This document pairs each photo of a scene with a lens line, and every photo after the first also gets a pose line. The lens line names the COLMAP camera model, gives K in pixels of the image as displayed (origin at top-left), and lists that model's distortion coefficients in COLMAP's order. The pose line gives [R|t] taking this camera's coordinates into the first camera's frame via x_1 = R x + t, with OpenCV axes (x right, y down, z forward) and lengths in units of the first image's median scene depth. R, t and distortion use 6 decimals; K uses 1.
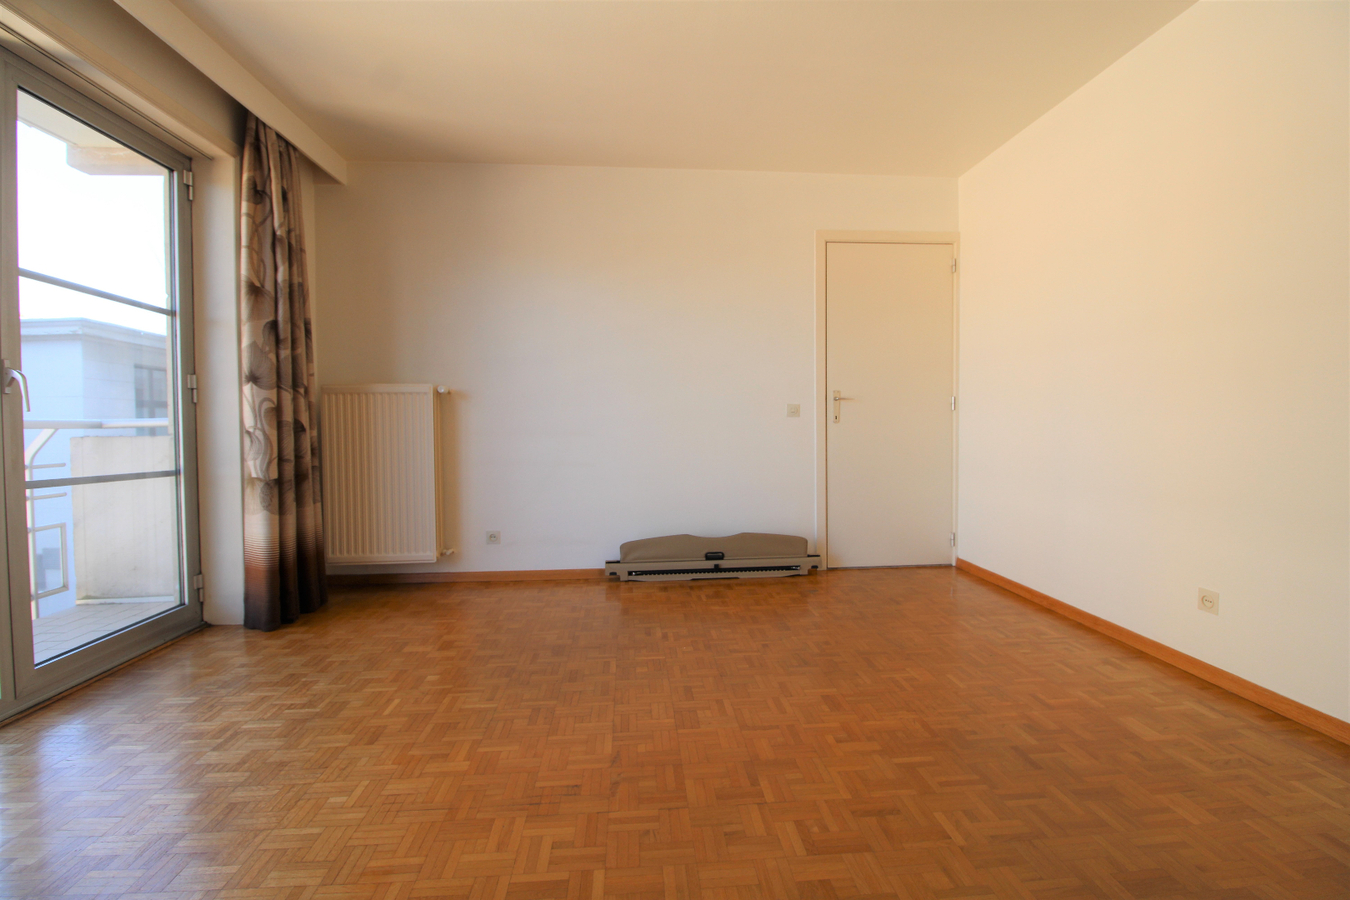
lens RADIAL K [[637.7, 0, 677.8], [0, 637.7, 448.5], [0, 0, 1]] dist [-0.007782, -0.007780]
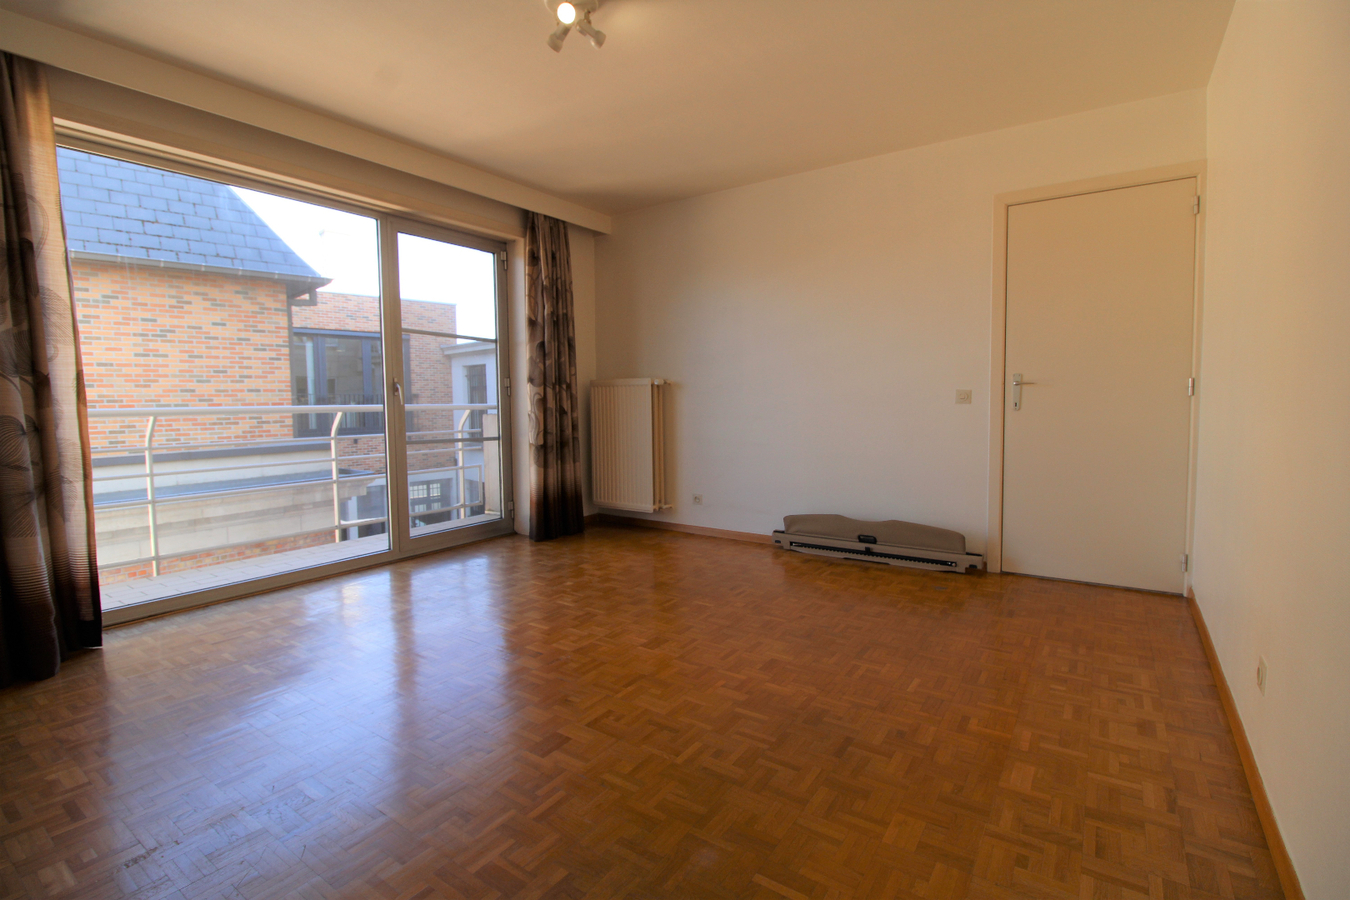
lens RADIAL K [[637.7, 0, 676.0], [0, 637.7, 449.9], [0, 0, 1]] dist [-0.007782, -0.007780]
pose [[0.765307, 0.051413, -0.641609, 0.578124], [-0.022323, 0.998325, 0.053370, -0.028266], [0.643278, -0.026522, 0.765173, 0.023016]]
